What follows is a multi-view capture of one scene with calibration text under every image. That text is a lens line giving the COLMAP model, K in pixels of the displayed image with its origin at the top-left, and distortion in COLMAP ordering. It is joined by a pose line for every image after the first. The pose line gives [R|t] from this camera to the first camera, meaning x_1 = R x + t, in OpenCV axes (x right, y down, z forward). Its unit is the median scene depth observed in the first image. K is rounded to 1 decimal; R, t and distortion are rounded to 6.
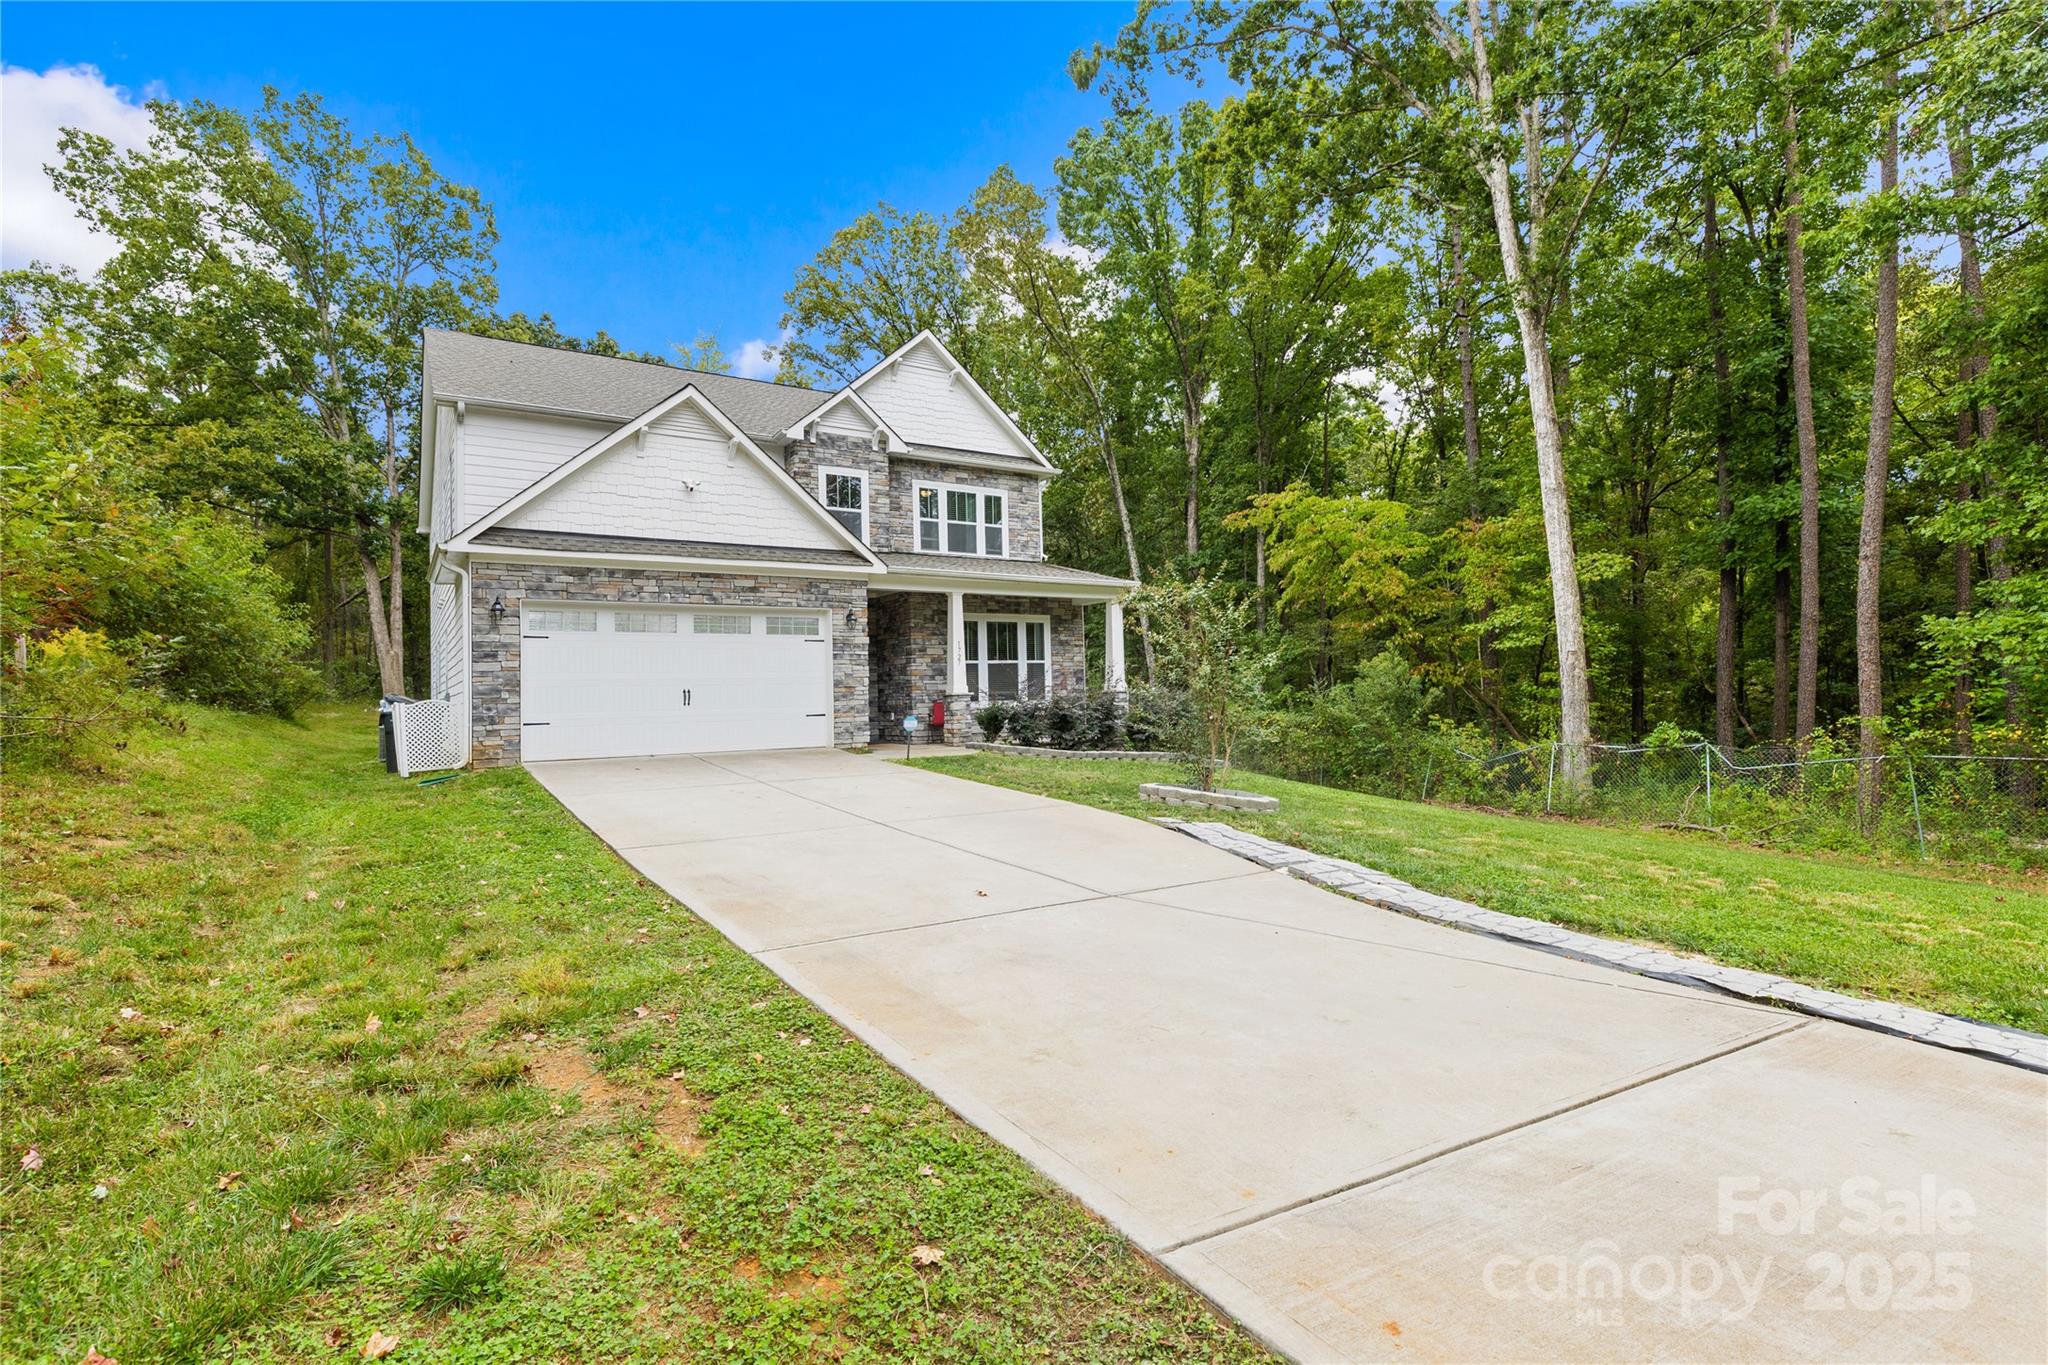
lens RADIAL K [[871.9, 0, 1011.5], [0, 871.9, 672.6], [0, 0, 1]] dist [-0.000390, -0.000243]
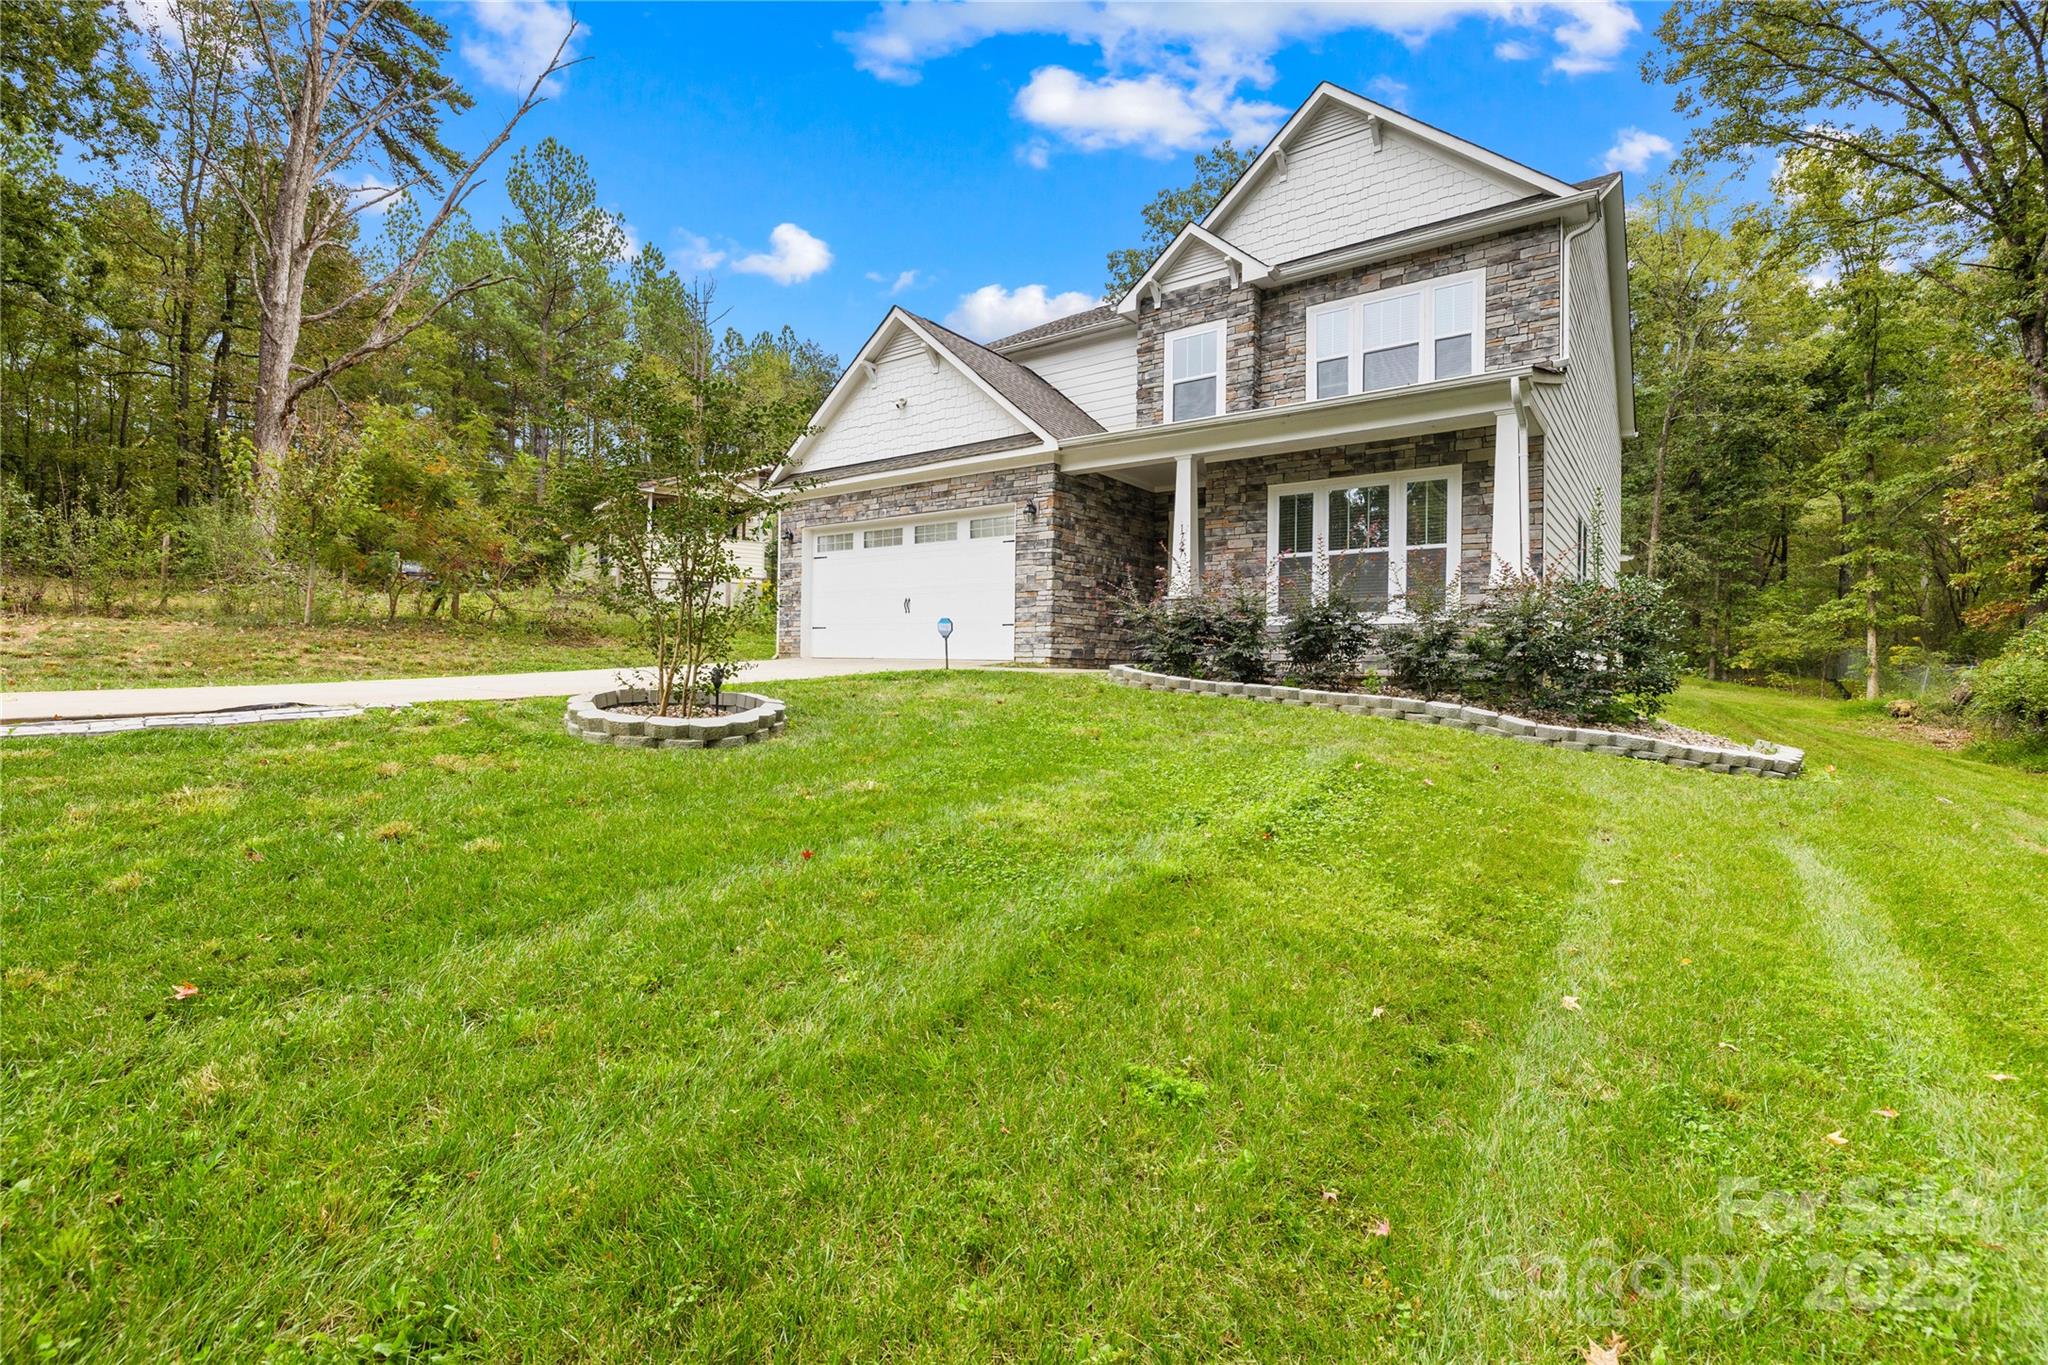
lens RADIAL K [[908.1, 0, 1023.6], [0, 908.1, 641.9], [0, 0, 1]] dist [0.000337, -0.000072]
pose [[0.381128, 0.002202, -0.924519, 0.626161], [0.003862, 0.999985, 0.003974, 0.061788], [0.924514, -0.005085, 0.381114, 0.646491]]
